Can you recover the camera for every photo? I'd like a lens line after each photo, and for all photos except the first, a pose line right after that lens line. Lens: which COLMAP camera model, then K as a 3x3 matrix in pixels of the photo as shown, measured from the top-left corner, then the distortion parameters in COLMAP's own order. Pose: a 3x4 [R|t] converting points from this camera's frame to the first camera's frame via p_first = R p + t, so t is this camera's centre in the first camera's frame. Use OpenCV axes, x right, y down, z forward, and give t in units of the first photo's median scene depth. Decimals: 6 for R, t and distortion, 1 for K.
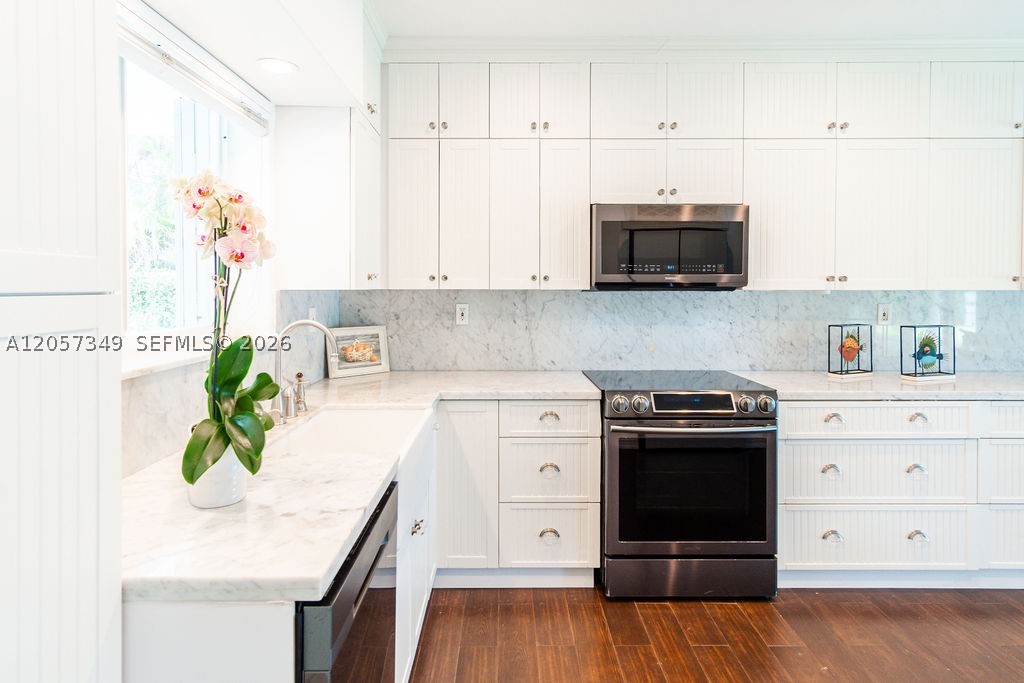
lens RADIAL K [[568.9, 0, 508.1], [0, 568.9, 290.5], [0, 0, 1]] dist [0.005944, 0.001805]
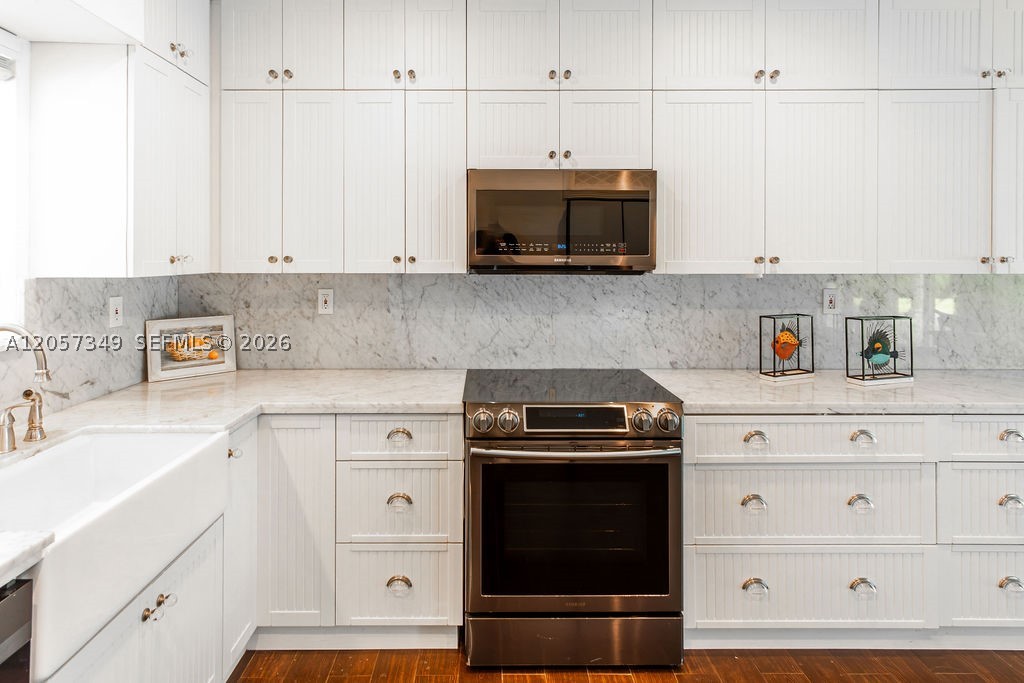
lens RADIAL K [[574.9, 0, 491.7], [0, 574.9, 255.1], [0, 0, 1]] dist [0.006062, 0.000672]
pose [[0.999997, -0.000341, -0.002315, 0.179687], [0.000316, 0.999940, -0.010938, -0.018657], [0.002318, 0.010937, 0.999938, 0.168560]]
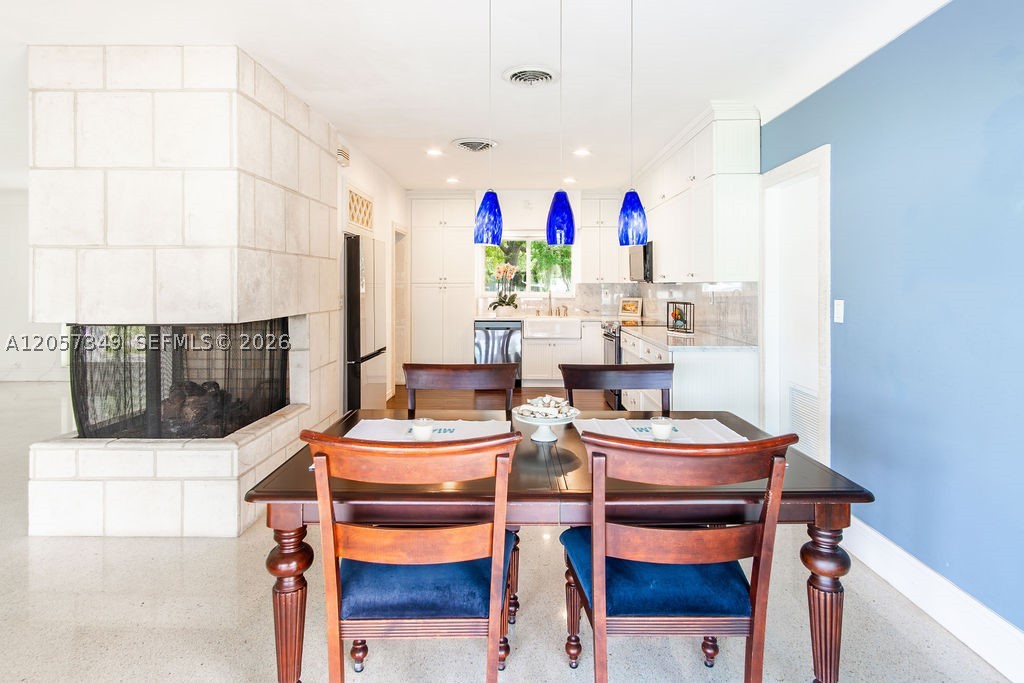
lens RADIAL K [[580.1, 0, 506.4], [0, 580.1, 290.0], [0, 0, 1]] dist [0.003066, 0.001286]
pose [[-0.027587, 0.008526, -0.999583, 2.480247], [-0.003952, 0.999955, 0.008638, 0.009648], [0.999612, 0.004189, -0.027552, 0.526618]]
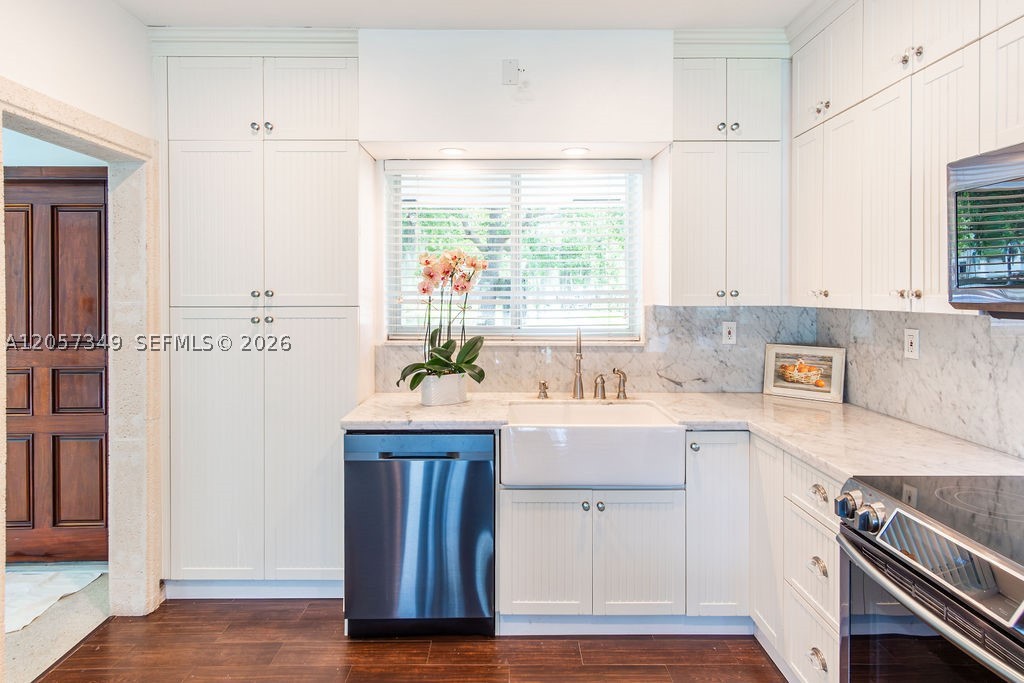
lens RADIAL K [[570.1, 0, 506.2], [0, 570.1, 298.5], [0, 0, 1]] dist [0.005379, 0.002023]
pose [[-0.003441, 0.010525, -0.999939, 0.687091], [-0.003430, 0.999939, 0.010537, -0.021986], [0.999988, 0.003466, -0.003404, 0.540742]]
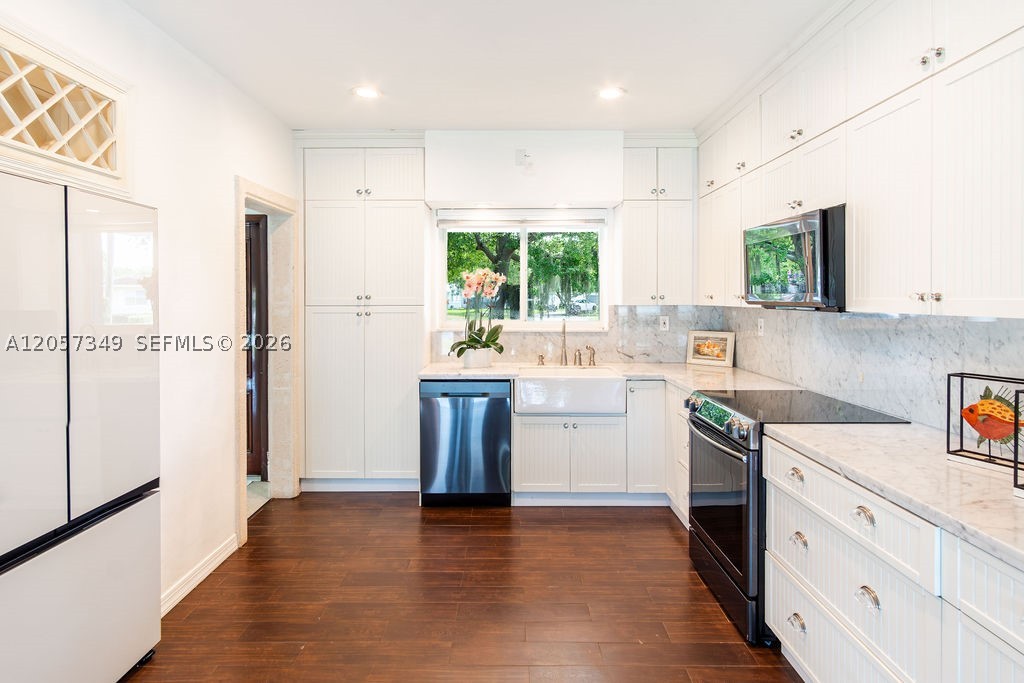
lens RADIAL K [[567.7, 0, 509.0], [0, 567.7, 306.5], [0, 0, 1]] dist [0.004935, 0.001117]
pose [[-0.010215, 0.014559, -0.999842, 1.197454], [-0.003012, 0.999889, 0.014590, -0.017849], [0.999943, 0.003161, -0.010170, 0.531536]]
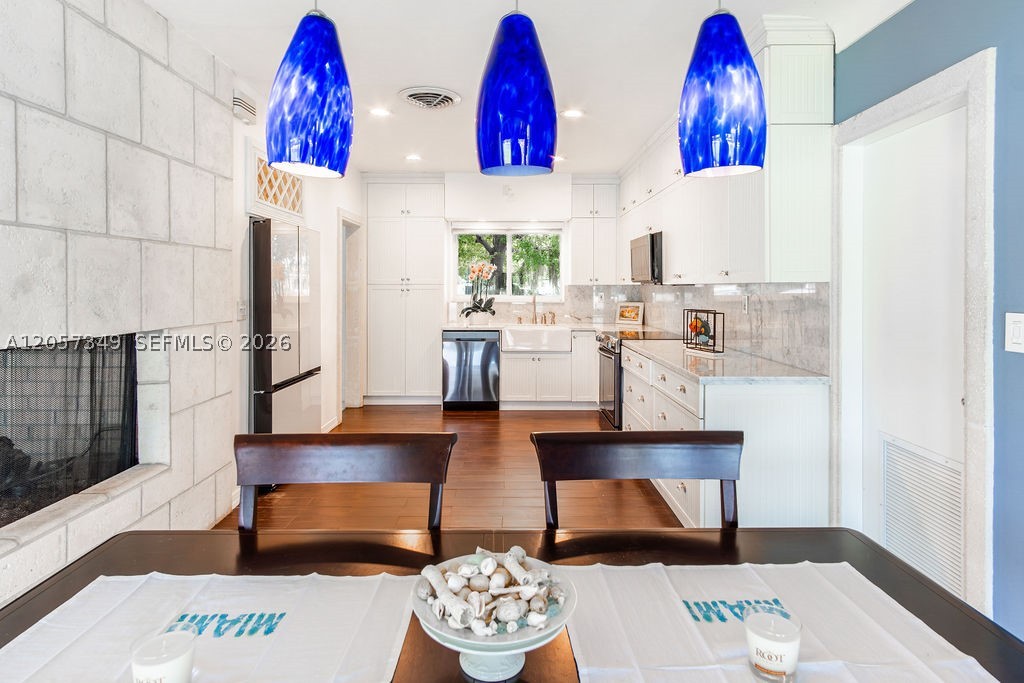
lens RADIAL K [[573.4, 0, 512.8], [0, 573.4, 292.3], [0, 0, 1]] dist [0.001156, 0.000091]
pose [[-0.000611, 0.008316, -0.999965, 2.007405], [-0.005461, 0.999950, 0.008320, 0.010602], [0.999985, 0.005466, -0.000566, 0.573043]]
